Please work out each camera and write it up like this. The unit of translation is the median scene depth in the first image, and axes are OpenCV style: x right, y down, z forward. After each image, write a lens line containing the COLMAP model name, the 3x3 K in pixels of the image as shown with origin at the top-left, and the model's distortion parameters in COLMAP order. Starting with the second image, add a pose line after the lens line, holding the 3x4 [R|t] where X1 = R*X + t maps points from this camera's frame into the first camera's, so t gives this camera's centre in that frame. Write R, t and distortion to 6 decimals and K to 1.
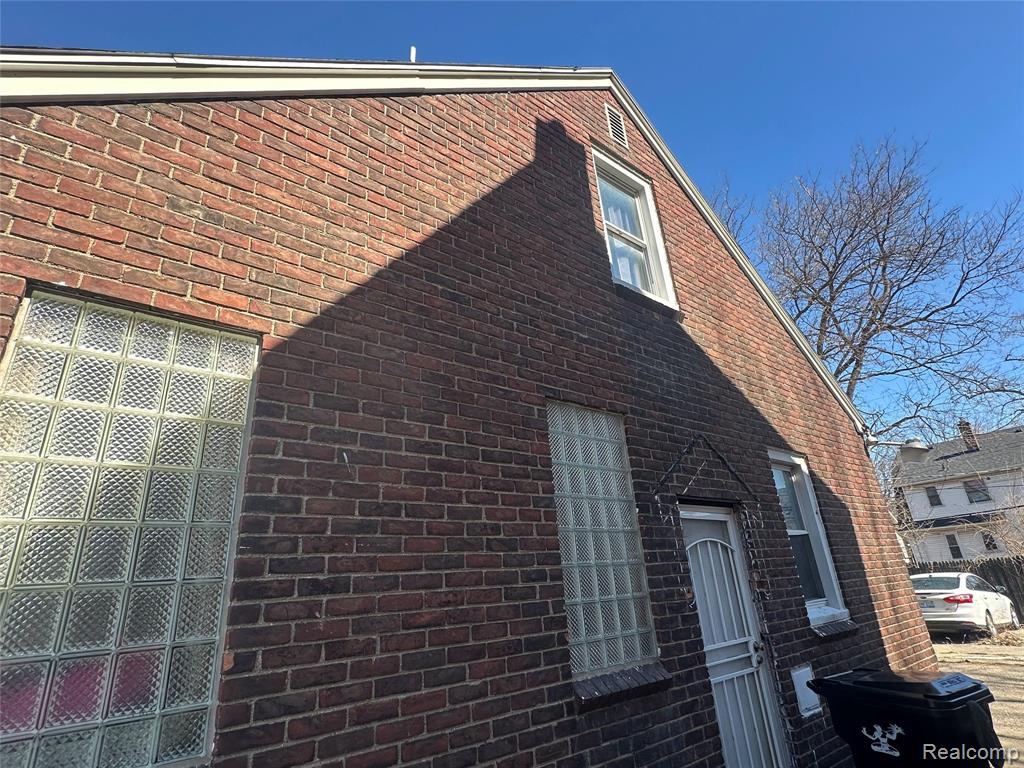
lens RADIAL K [[510.3, 0, 512.0], [0, 510.3, 384.0], [0, 0, 1]] dist [0.002328, 0.000323]
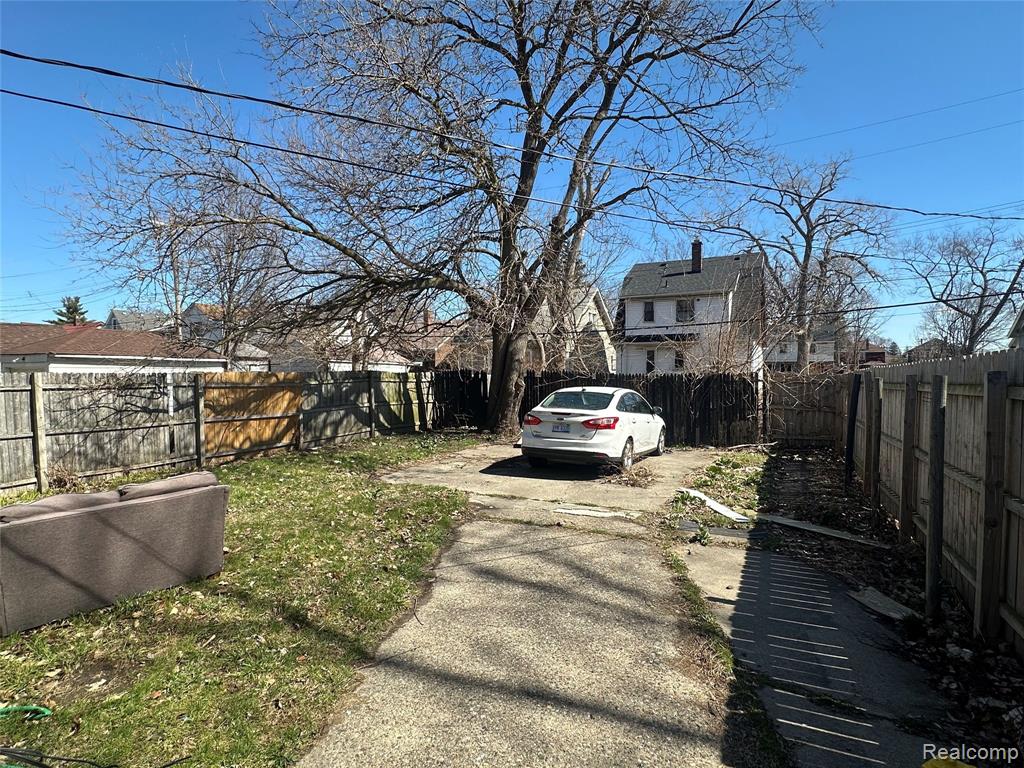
lens RADIAL K [[550.4, 0, 512.0], [0, 550.4, 384.0], [0, 0, 1]] dist [-0.003351, -0.000817]
pose [[0.909742, 0.054049, 0.411642, 0.409905], [-0.204147, 0.921582, 0.330169, 0.134219], [-0.361516, -0.384404, 0.849435, 0.387017]]
